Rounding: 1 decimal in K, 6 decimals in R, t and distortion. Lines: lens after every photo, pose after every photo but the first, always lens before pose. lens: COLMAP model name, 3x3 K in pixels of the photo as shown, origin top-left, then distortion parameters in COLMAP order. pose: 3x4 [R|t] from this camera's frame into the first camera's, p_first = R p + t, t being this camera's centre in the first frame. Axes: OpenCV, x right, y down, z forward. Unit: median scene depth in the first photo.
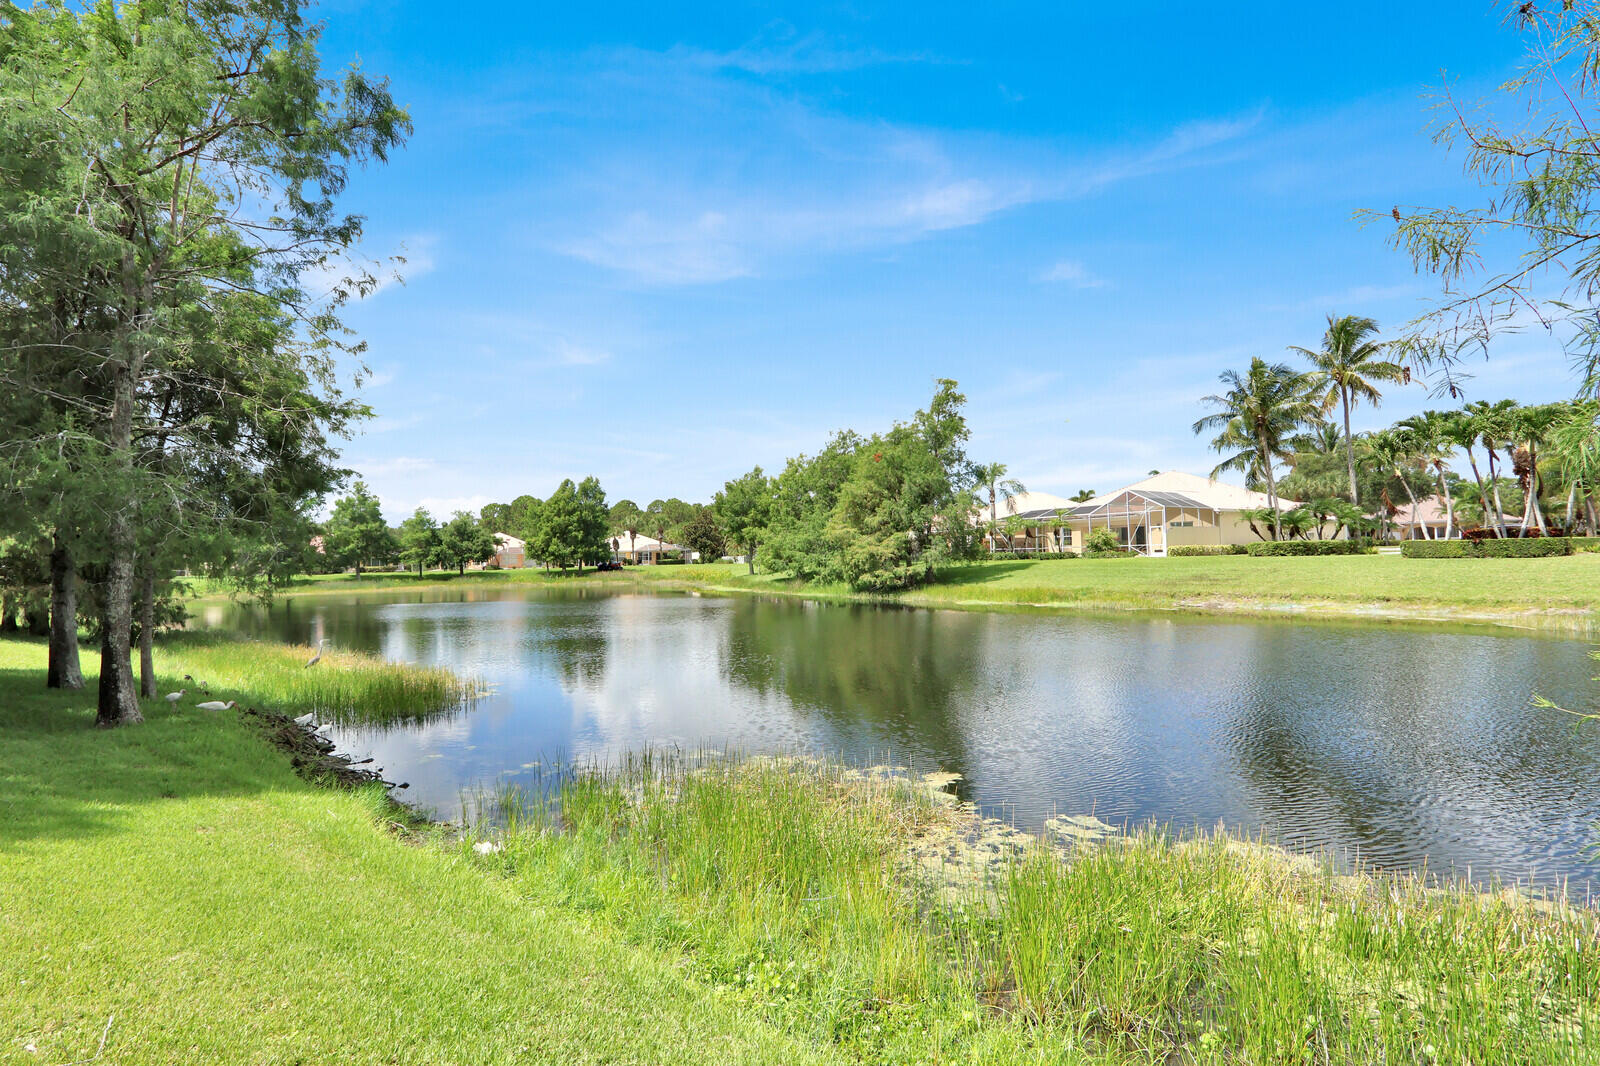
lens RADIAL K [[742.1, 0, 801.3], [0, 742.1, 526.7], [0, 0, 1]] dist [-0.014770, 0.001468]
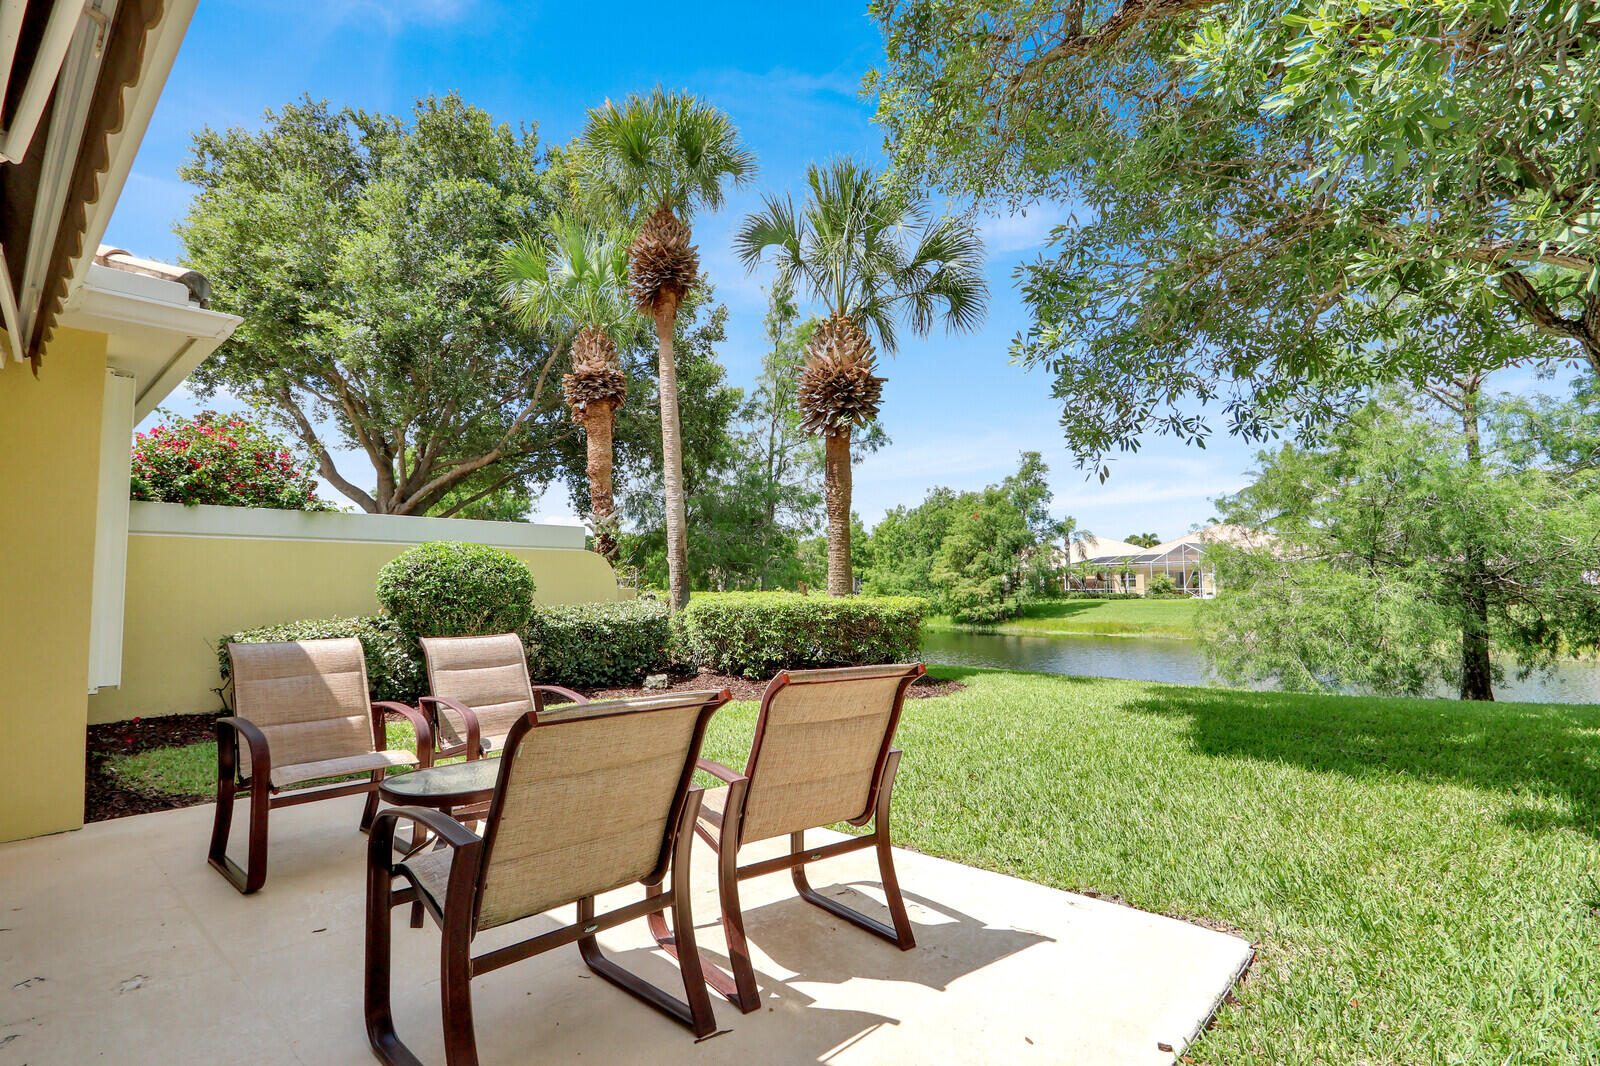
lens RADIAL K [[783.7, 0, 797.2], [0, 783.7, 529.9], [0, 0, 1]] dist [0.001094, -0.000498]
pose [[0.998406, 0.010637, -0.055433, -0.122989], [-0.012407, 0.999421, -0.031690, -0.023134], [0.055064, 0.032327, 0.997959, -0.325487]]
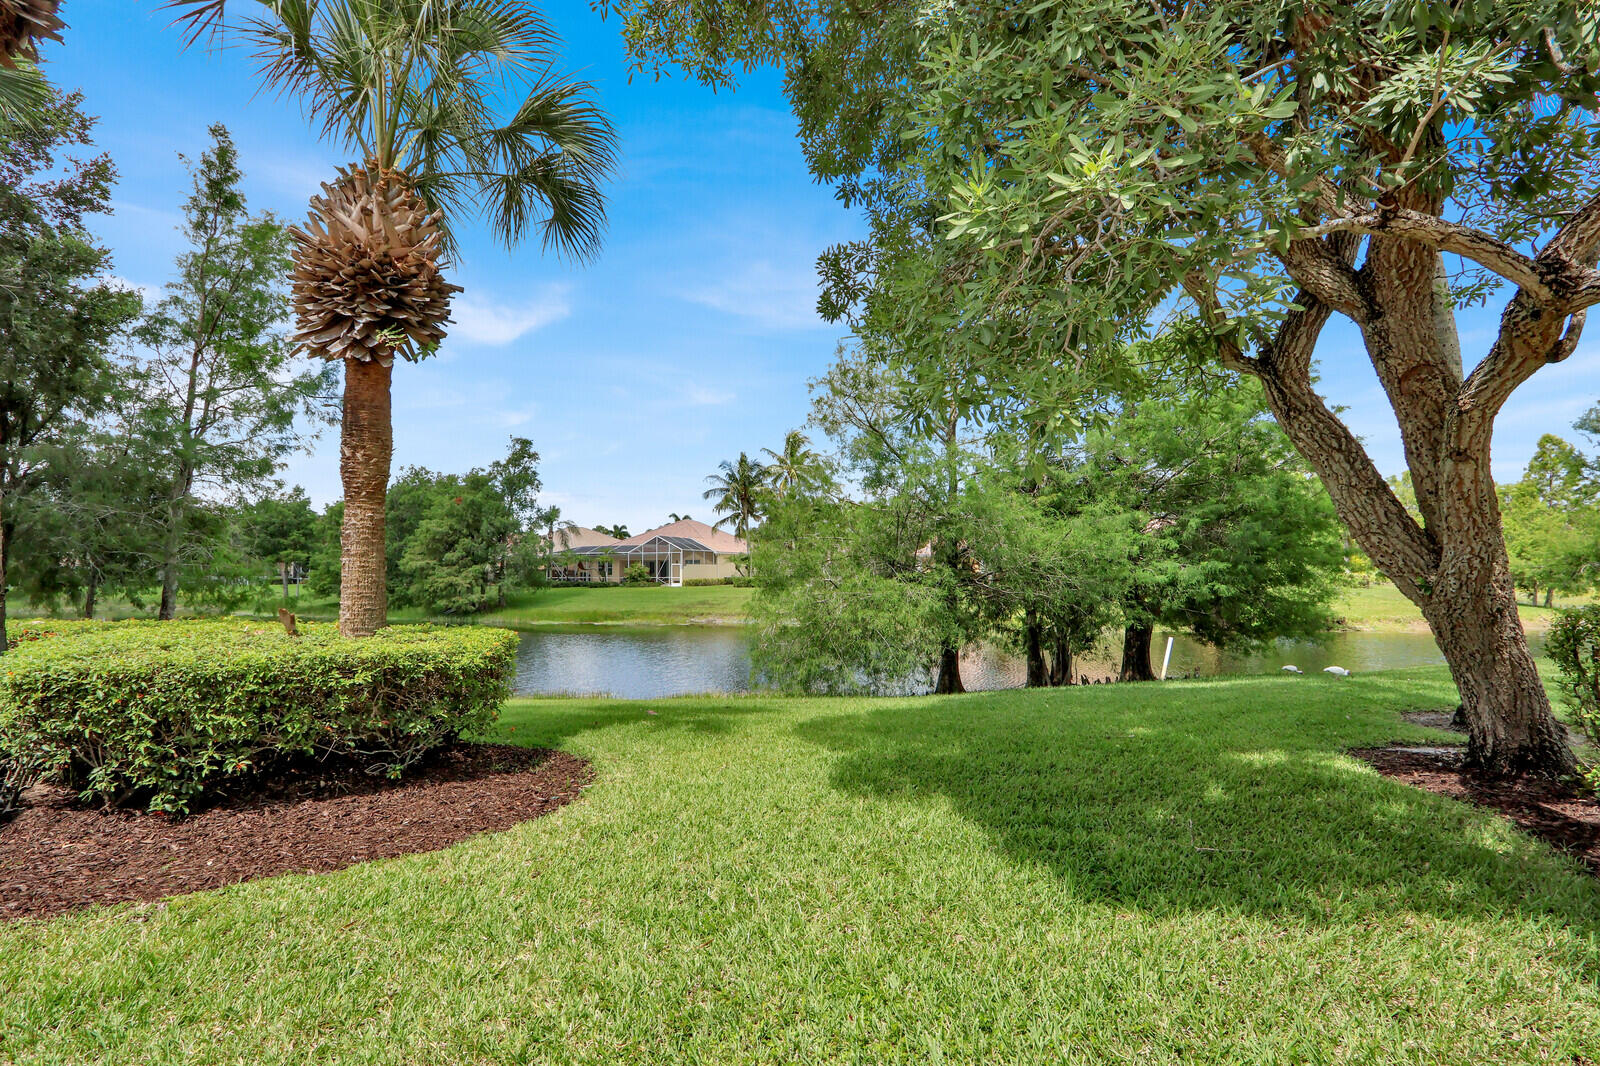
lens RADIAL K [[742.1, 0, 801.3], [0, 742.1, 526.7], [0, 0, 1]] dist [-0.014770, 0.001468]
pose [[0.810440, 0.049639, 0.583714, -0.136221], [-0.034934, 0.998725, -0.036428, -0.027249], [-0.584779, 0.009131, 0.811142, -0.249594]]
